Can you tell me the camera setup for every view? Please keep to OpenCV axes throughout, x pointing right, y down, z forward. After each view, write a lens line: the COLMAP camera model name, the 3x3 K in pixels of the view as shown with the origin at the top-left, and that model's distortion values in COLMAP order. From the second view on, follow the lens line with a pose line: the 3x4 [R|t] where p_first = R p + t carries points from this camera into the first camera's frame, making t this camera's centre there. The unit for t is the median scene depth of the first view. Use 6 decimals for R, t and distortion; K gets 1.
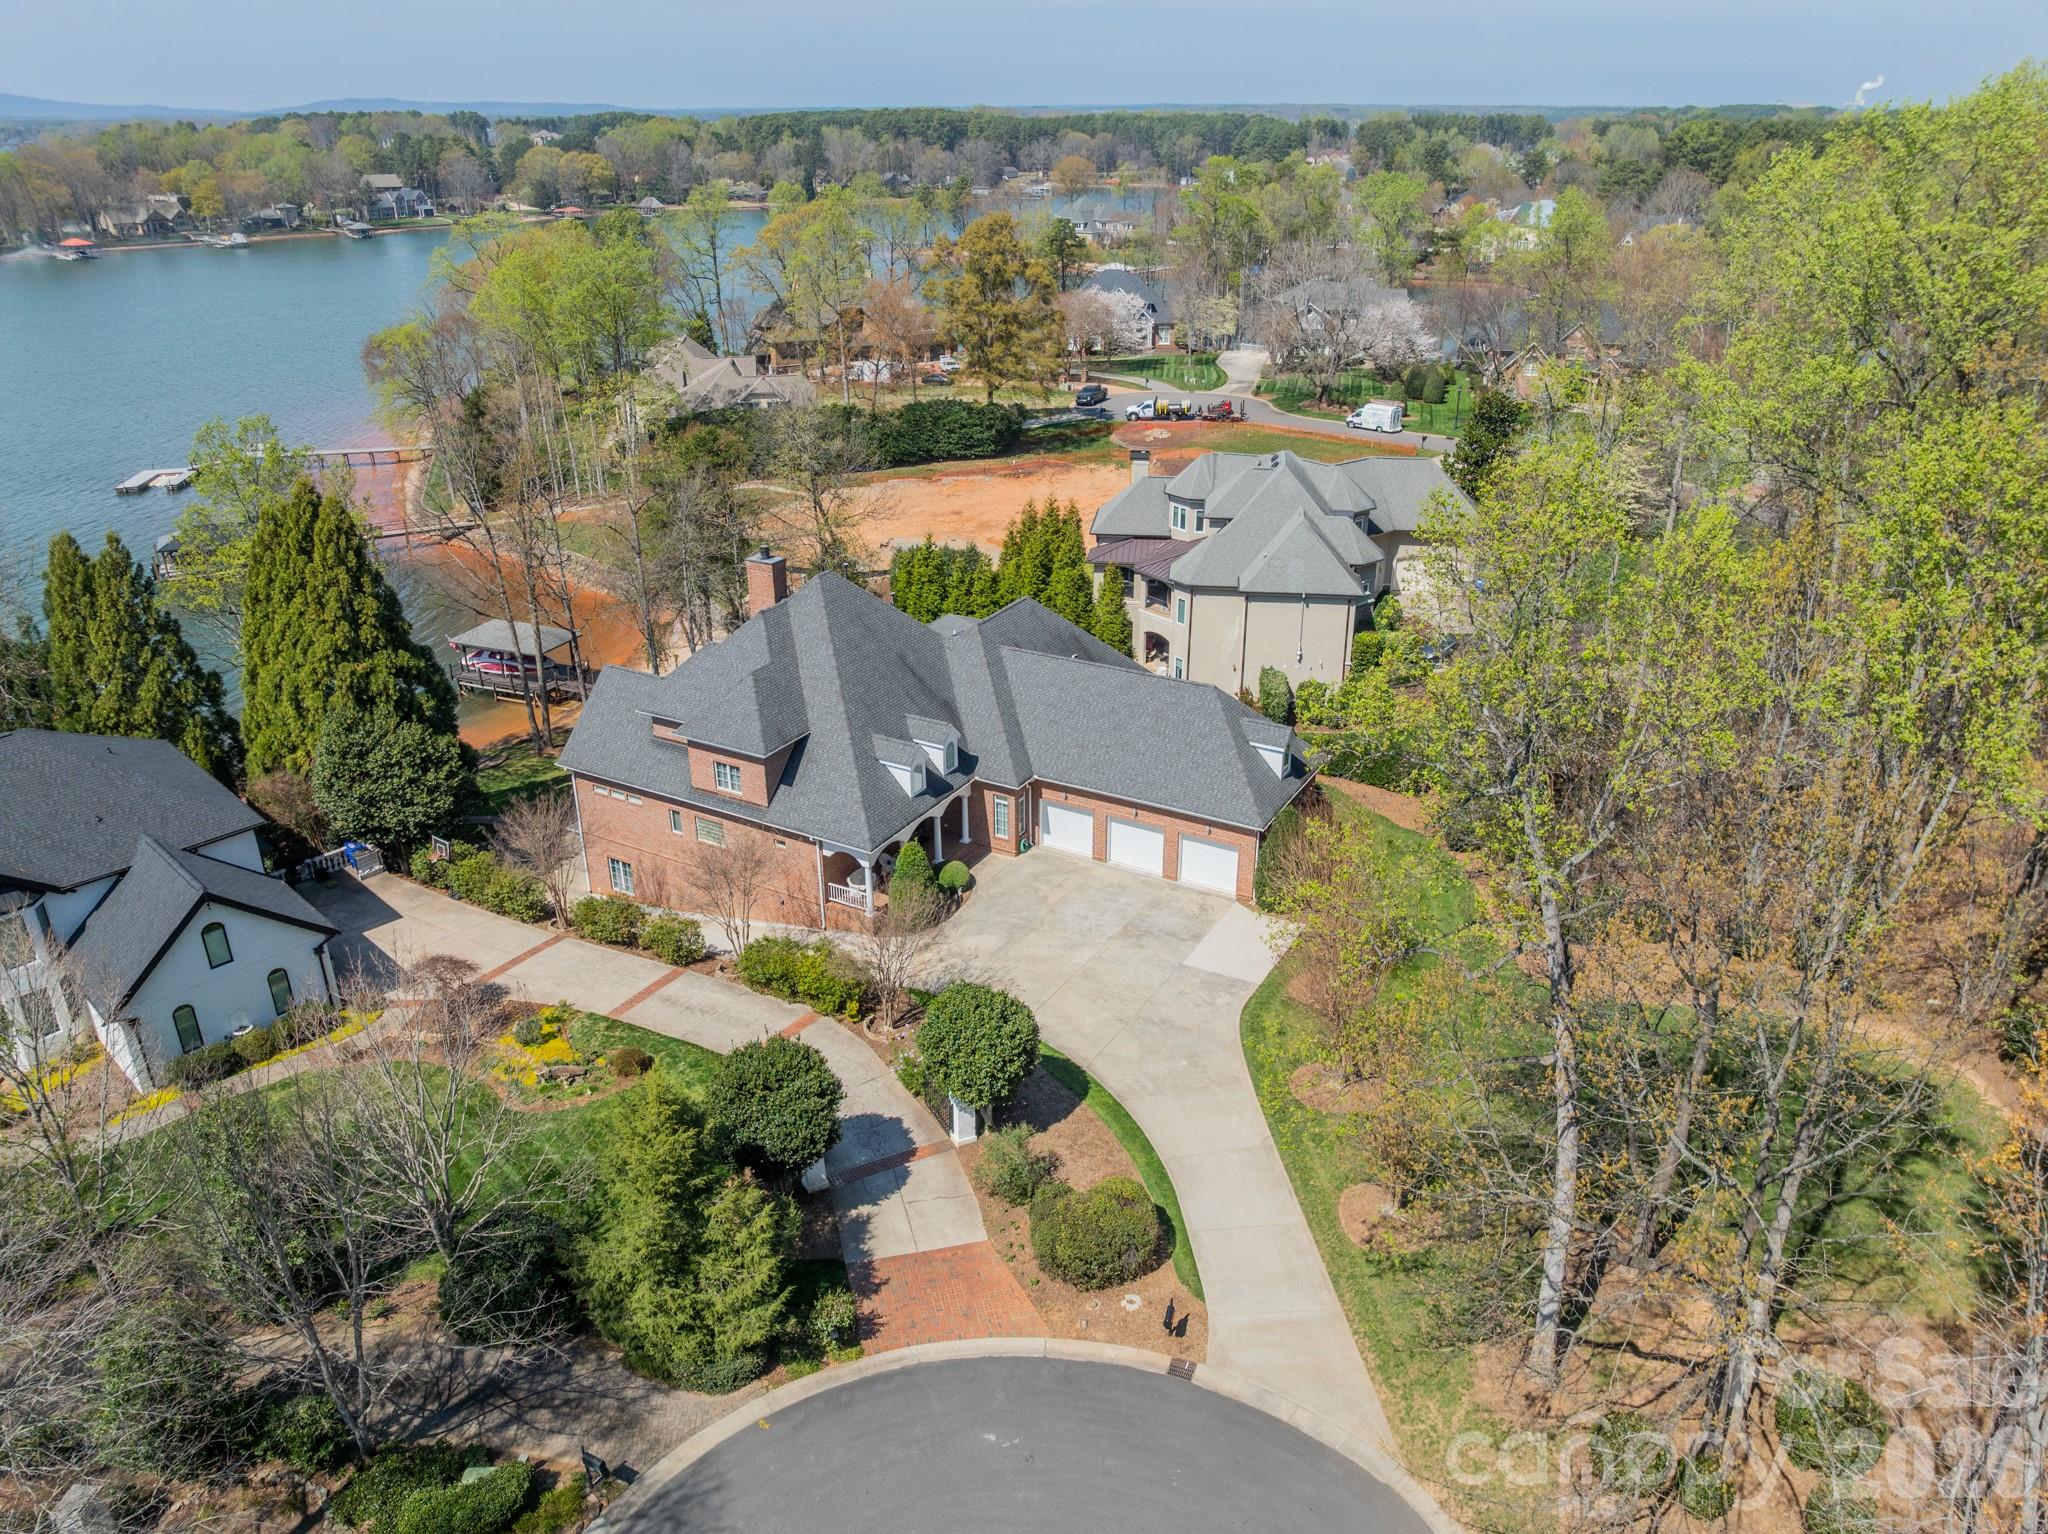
lens RADIAL K [[1442.5, 0, 1006.6], [0, 1442.5, 762.8], [0, 0, 1]] dist [-0.044059, 0.004614]
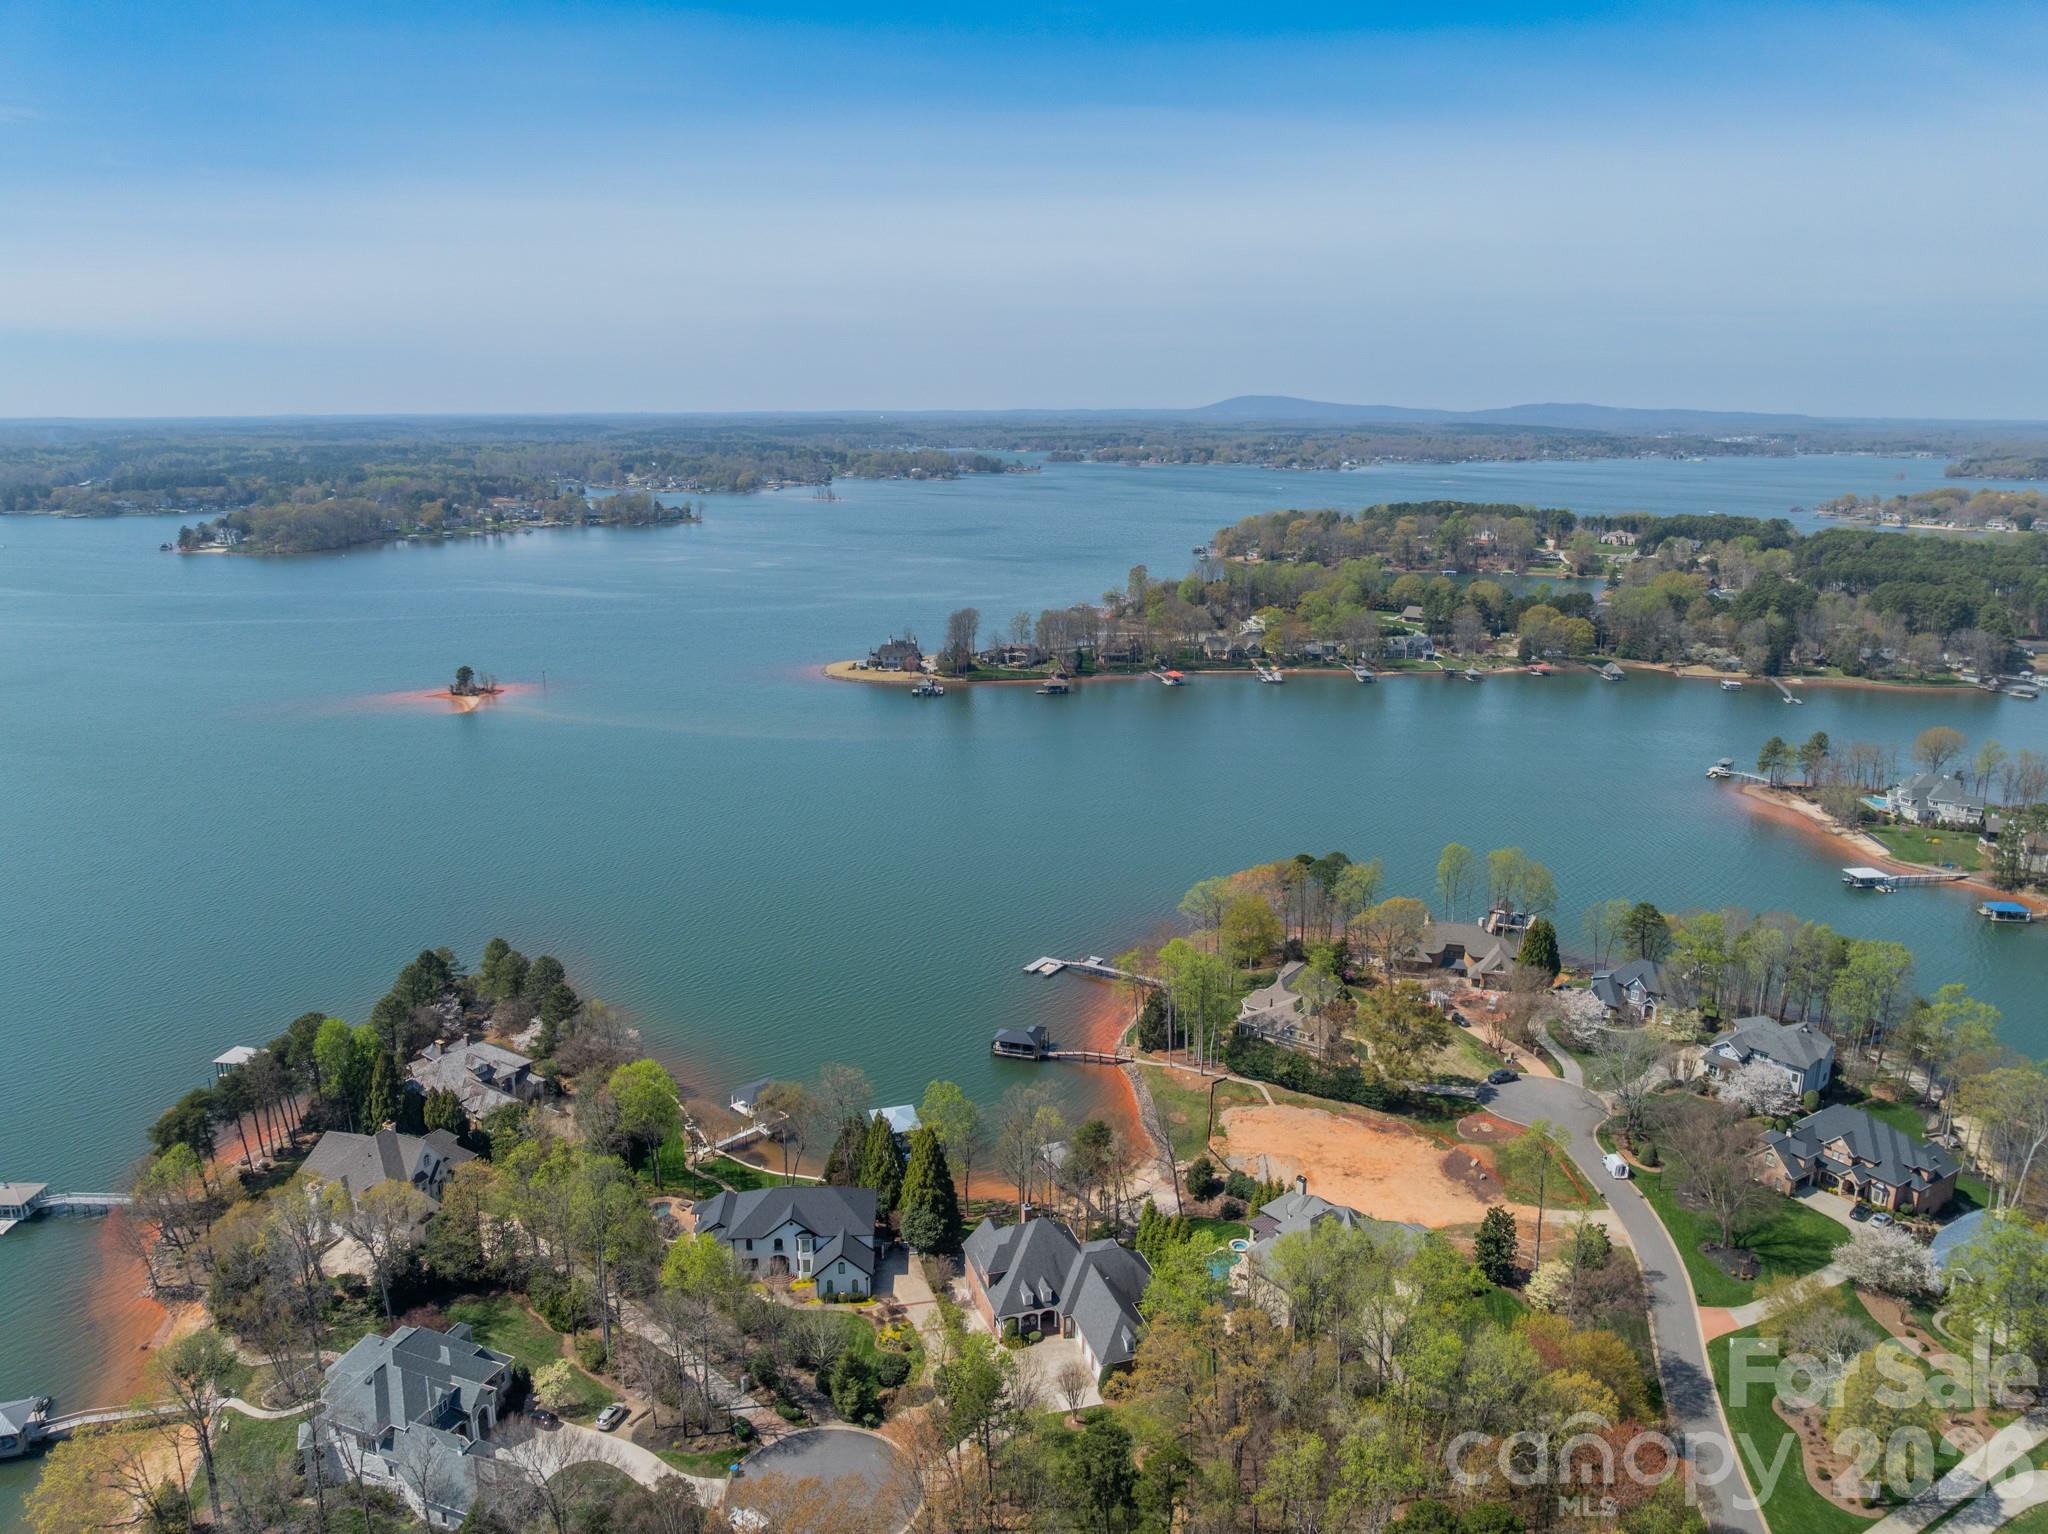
lens RADIAL K [[1442.5, 0, 1006.6], [0, 1442.5, 762.8], [0, 0, 1]] dist [-0.044059, 0.004614]
pose [[0.724442, 0.170391, -0.667946, 1.921665], [-0.286420, 0.955770, -0.066831, -0.950770], [0.627015, 0.239729, 0.741203, -1.724294]]
